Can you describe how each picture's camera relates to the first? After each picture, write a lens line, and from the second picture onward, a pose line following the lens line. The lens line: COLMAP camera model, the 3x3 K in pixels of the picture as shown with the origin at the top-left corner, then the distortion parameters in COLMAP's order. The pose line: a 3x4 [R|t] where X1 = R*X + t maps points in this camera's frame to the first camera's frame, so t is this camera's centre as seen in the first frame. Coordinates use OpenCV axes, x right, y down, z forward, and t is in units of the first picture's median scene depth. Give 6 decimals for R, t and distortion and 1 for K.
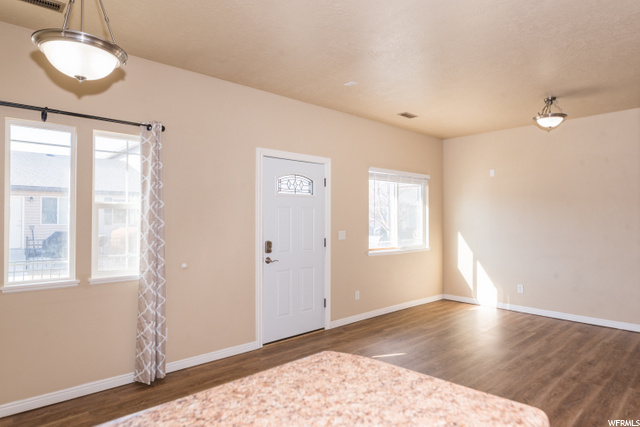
lens RADIAL K [[382.1, 0, 320.0], [0, 382.1, 213.5], [0, 0, 1]] dist [0.000004, 0.001198]
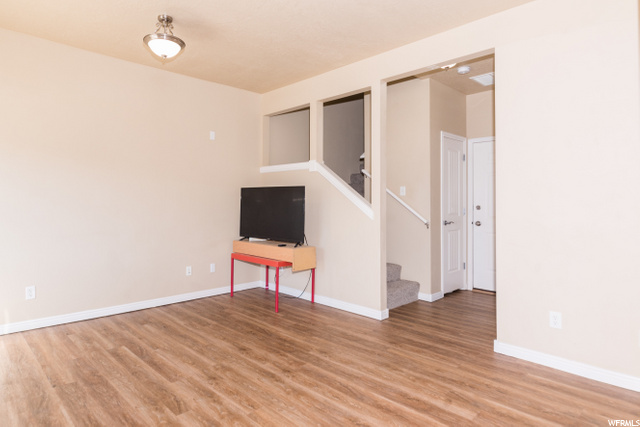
lens RADIAL K [[375.6, 0, 287.4], [0, 375.6, 198.1], [0, 0, 1]] dist [0.016581, 0.000050]
pose [[-0.004124, 0.010481, 0.999937, -0.127449], [-0.030586, 0.999476, -0.010602, 0.054911], [-0.999524, -0.030628, -0.003801, 0.834237]]
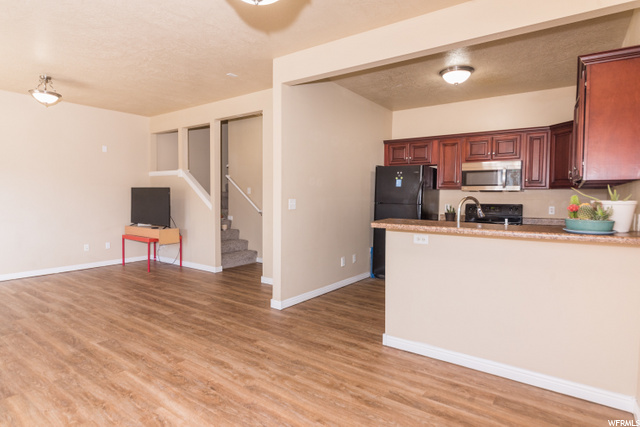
lens RADIAL K [[353.2, 0, 320.0], [0, 353.2, 213.5], [0, 0, 1]] dist [0.005713, 0.000537]
pose [[-0.208210, -0.052144, 0.976693, -0.654680], [-0.031929, 0.998408, 0.046497, 0.026687], [-0.977563, -0.021504, -0.209544, 0.464239]]
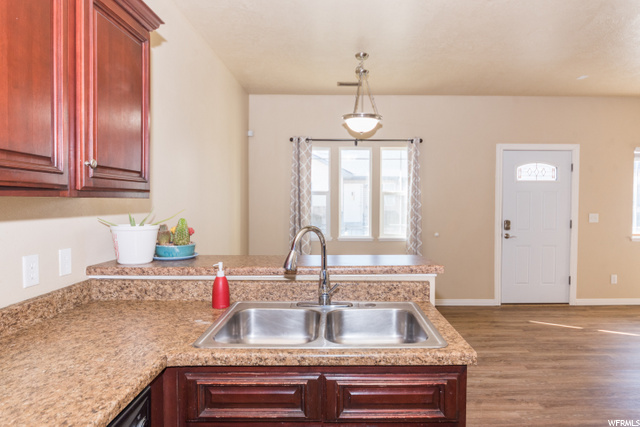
lens RADIAL K [[393.1, 0, 344.7], [0, 393.1, 208.8], [0, 0, 1]] dist [-0.003248, -0.000236]
pose [[0.751478, 0.017158, -0.659535, 0.306684], [0.006759, 0.999409, 0.033701, -0.009730], [0.659723, -0.029783, 0.750918, -0.282467]]
